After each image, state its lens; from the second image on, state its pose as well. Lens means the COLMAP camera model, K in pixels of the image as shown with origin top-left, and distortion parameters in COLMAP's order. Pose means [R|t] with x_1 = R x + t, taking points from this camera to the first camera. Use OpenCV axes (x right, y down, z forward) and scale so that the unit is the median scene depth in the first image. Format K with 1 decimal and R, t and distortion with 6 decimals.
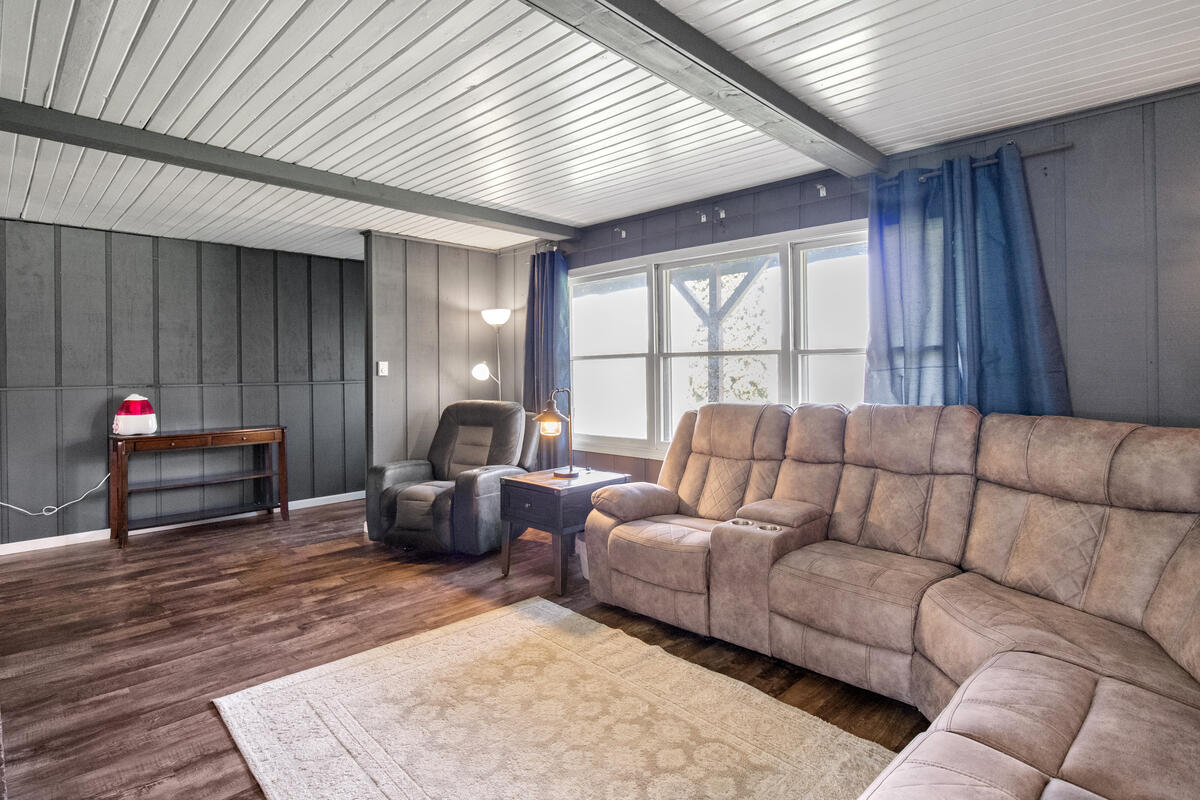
lens RADIAL K [[608.7, 0, 598.4], [0, 608.7, 372.3], [0, 0, 1]] dist [-0.004029, -0.000439]
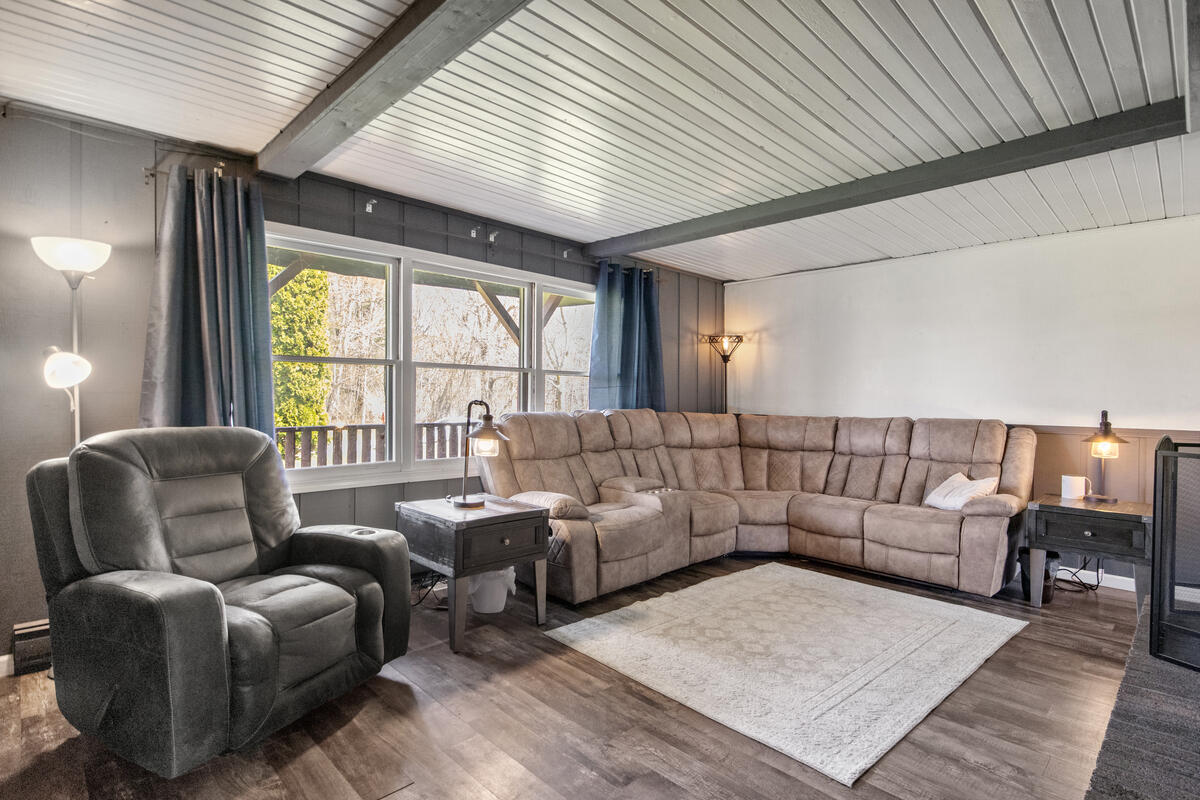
lens RADIAL K [[608.7, 0, 597.7], [0, 608.7, 398.7], [0, 0, 1]] dist [-0.004029, -0.000439]
pose [[0.014486, 0.001890, 0.999893, -1.221372], [-0.015714, 0.999875, -0.001662, 0.030287], [-0.999772, -0.015688, 0.014514, 1.124174]]
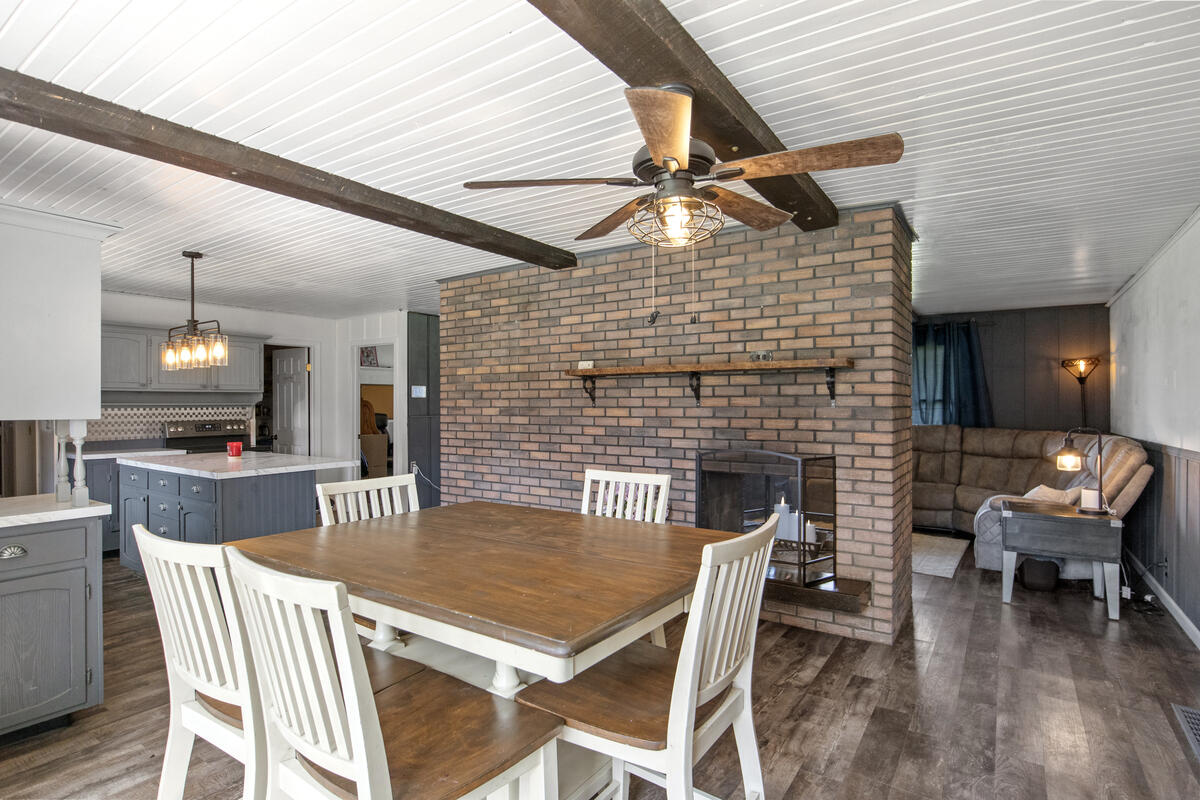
lens RADIAL K [[608.7, 0, 594.8], [0, 608.7, 406.3], [0, 0, 1]] dist [-0.004029, -0.000439]
pose [[0.983779, 0.003600, 0.179346, -1.314701], [-0.004737, 0.999971, 0.005912, -0.027331], [-0.179320, -0.006666, 0.983768, -1.197969]]
